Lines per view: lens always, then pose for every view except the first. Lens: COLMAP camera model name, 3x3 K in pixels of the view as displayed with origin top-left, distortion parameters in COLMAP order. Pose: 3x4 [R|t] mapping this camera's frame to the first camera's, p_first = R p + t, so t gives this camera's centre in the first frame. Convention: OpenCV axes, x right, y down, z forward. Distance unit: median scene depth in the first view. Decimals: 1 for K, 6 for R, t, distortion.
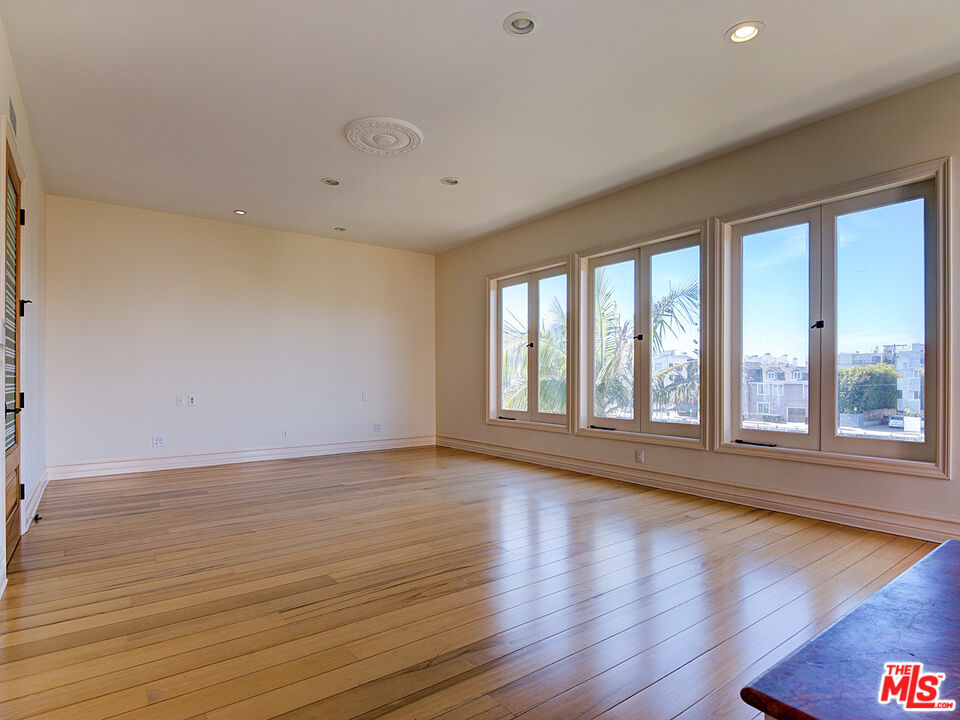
lens RADIAL K [[520.9, 0, 489.1], [0, 520.9, 369.5], [0, 0, 1]] dist [-0.003886, -0.008181]
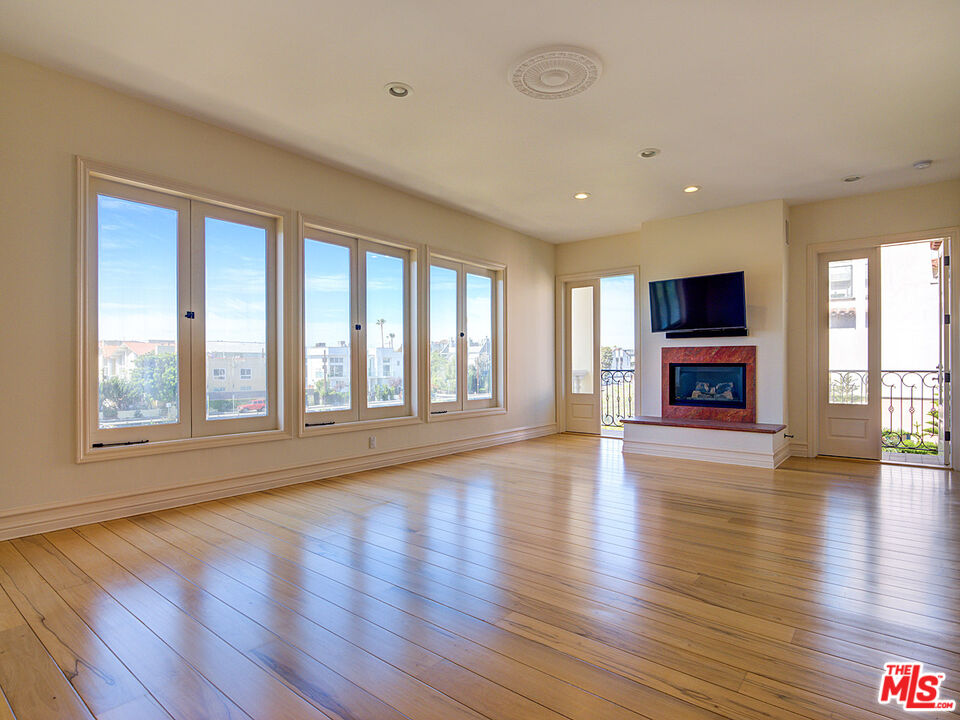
lens RADIAL K [[520.9, 0, 488.6], [0, 520.9, 360.5], [0, 0, 1]] dist [-0.003886, -0.008181]
pose [[-0.241062, 0.010141, 0.970457, -0.757579], [-0.013846, 0.999808, -0.013887, 0.013441], [-0.970411, -0.016785, -0.240875, 1.000508]]
